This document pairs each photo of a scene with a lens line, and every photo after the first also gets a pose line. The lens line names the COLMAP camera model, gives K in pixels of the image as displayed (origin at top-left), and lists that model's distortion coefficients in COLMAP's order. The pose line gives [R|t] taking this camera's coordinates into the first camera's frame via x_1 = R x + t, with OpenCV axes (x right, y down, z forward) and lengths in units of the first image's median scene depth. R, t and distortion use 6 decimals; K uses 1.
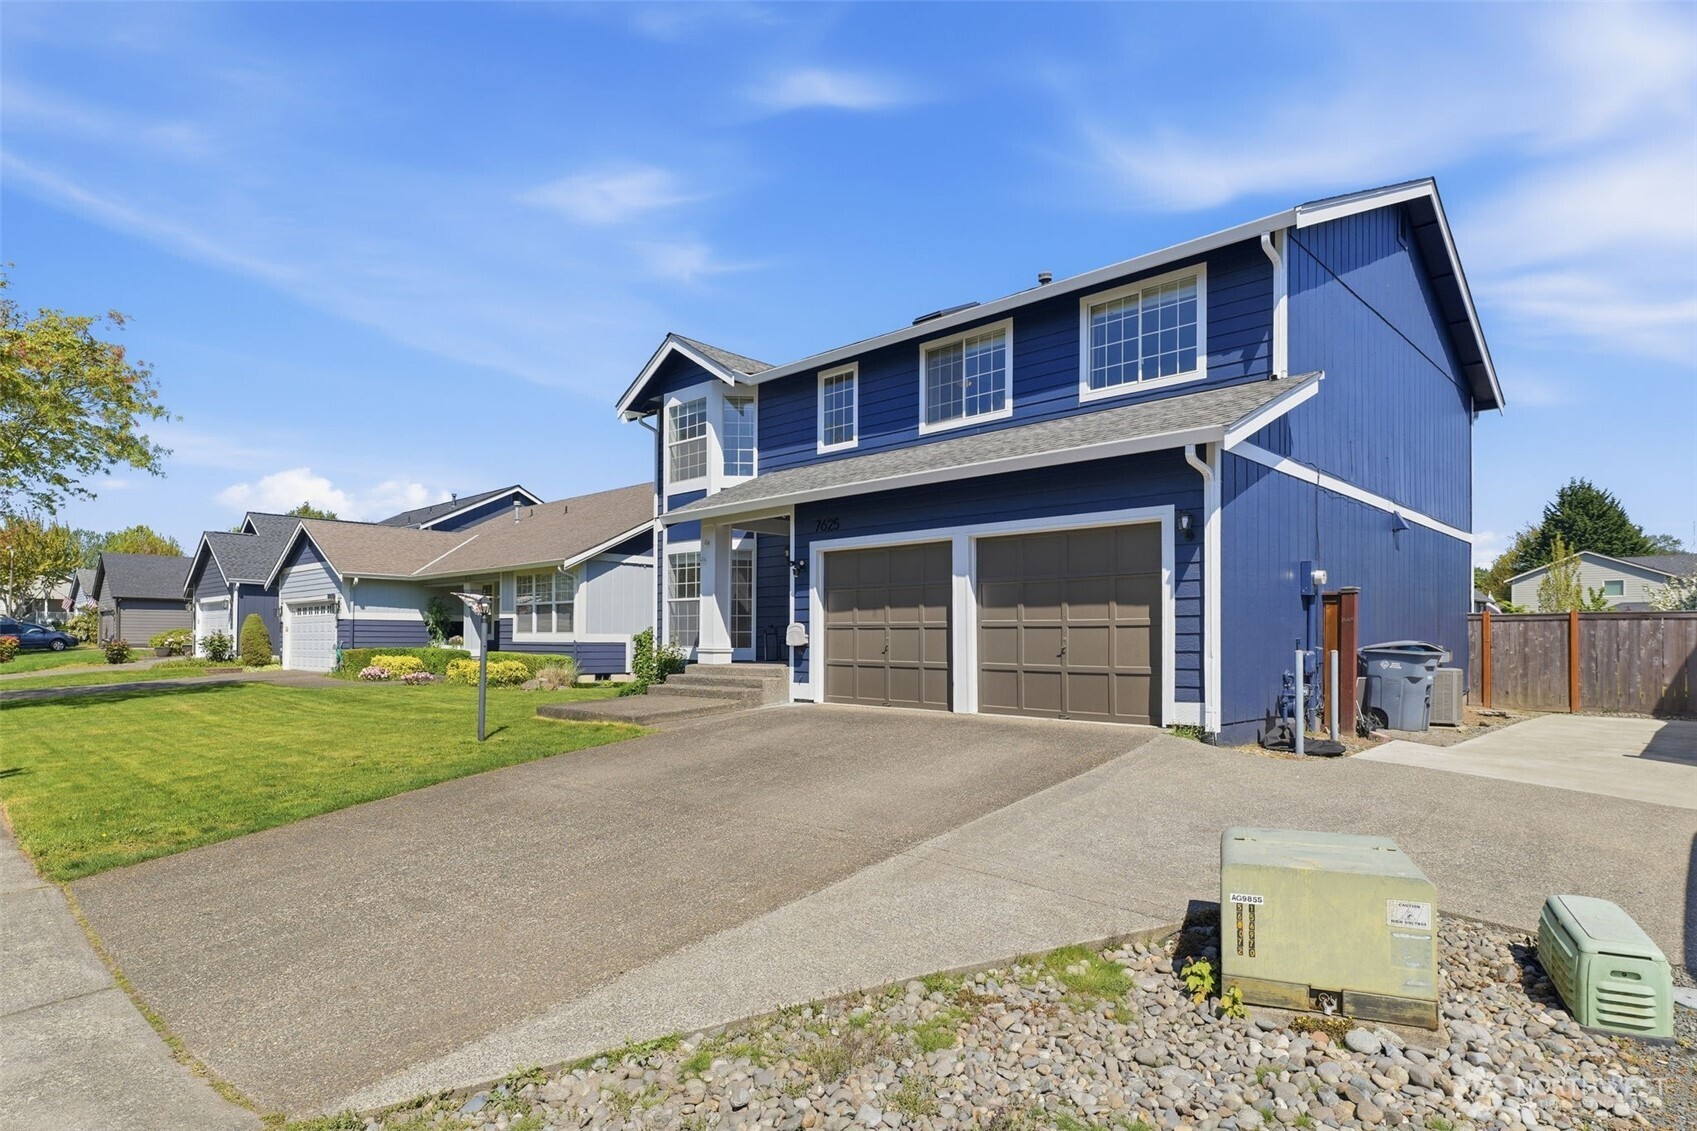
lens RADIAL K [[932.3, 0, 846.9], [0, 932.3, 629.4], [0, 0, 1]] dist [0.000541, 0.000704]
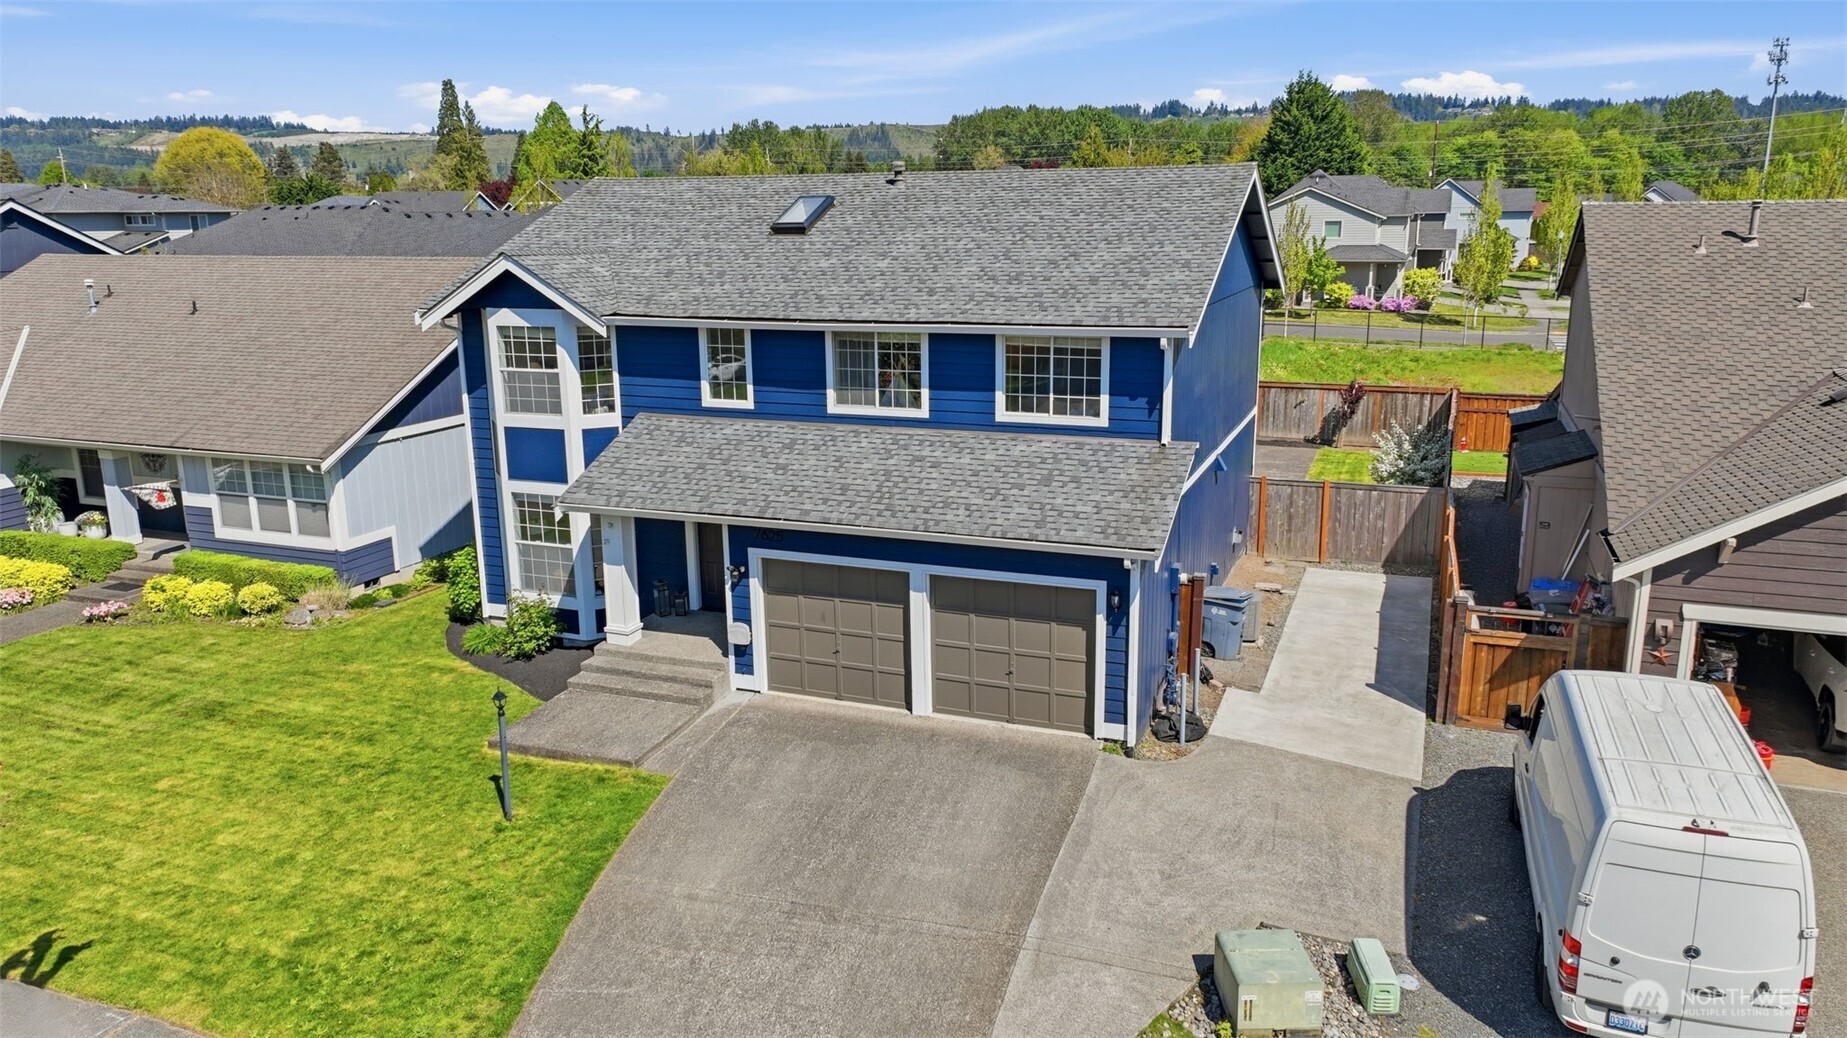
lens RADIAL K [[1293.8, 0, 923.5], [0, 1293.8, 519.0], [0, 0, 1]] dist [0.004902, 0.005321]
pose [[0.921018, -0.107592, 0.374365, -0.396060], [0.012547, 0.968791, 0.247560, -0.479196], [-0.389317, -0.223310, 0.893625, -0.356752]]
